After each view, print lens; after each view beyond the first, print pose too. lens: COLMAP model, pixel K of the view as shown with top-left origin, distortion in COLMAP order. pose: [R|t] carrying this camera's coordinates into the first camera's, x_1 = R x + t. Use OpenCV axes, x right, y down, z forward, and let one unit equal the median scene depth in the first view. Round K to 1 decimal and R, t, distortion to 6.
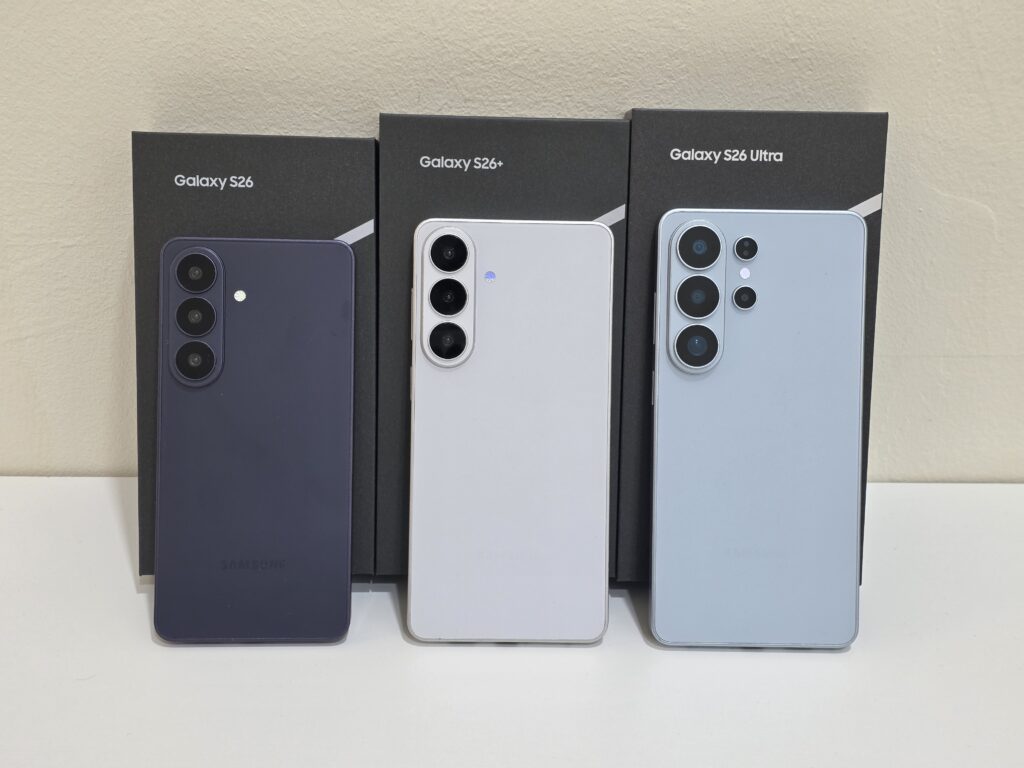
lens RADIAL K [[1429.5, 0, 512.0], [0, 1429.5, 384.0], [0, 0, 1]] dist [0.140374, -0.485774]
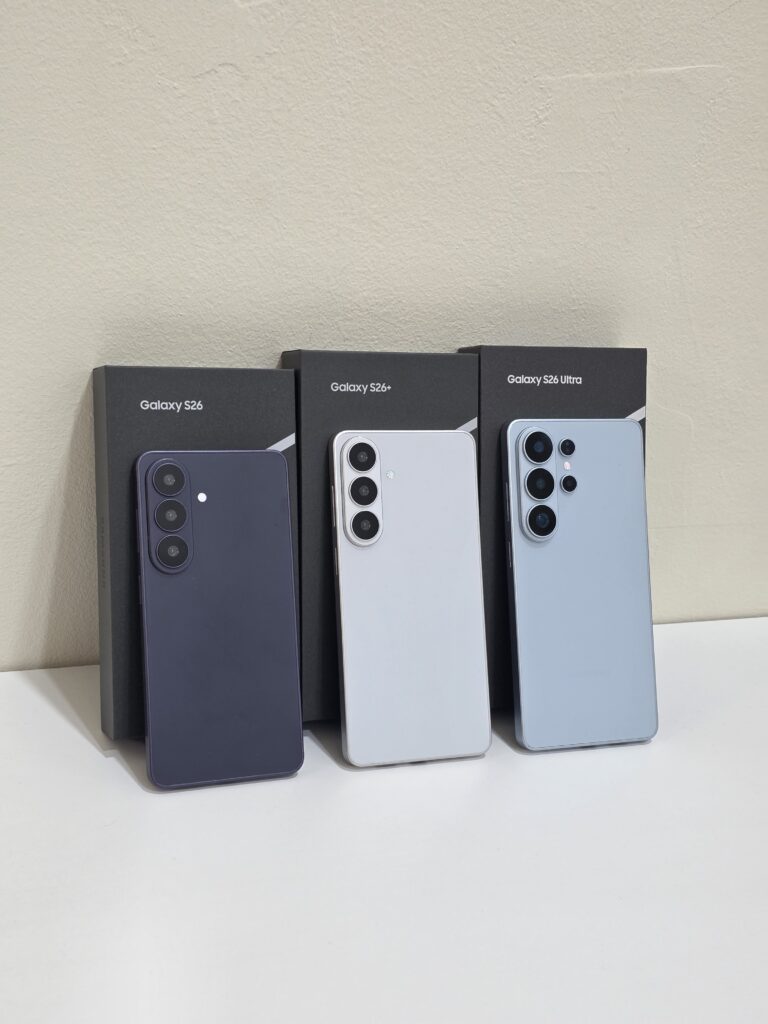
lens RADIAL K [[1429.5, 0, 384.0], [0, 1429.5, 512.0], [0, 0, 1]] dist [0.140374, -0.485774]
pose [[0.933029, -0.043462, 0.357165, -0.473056], [0.071928, 0.995170, -0.066800, 0.042991], [-0.352537, 0.088017, 0.931649, -0.186160]]
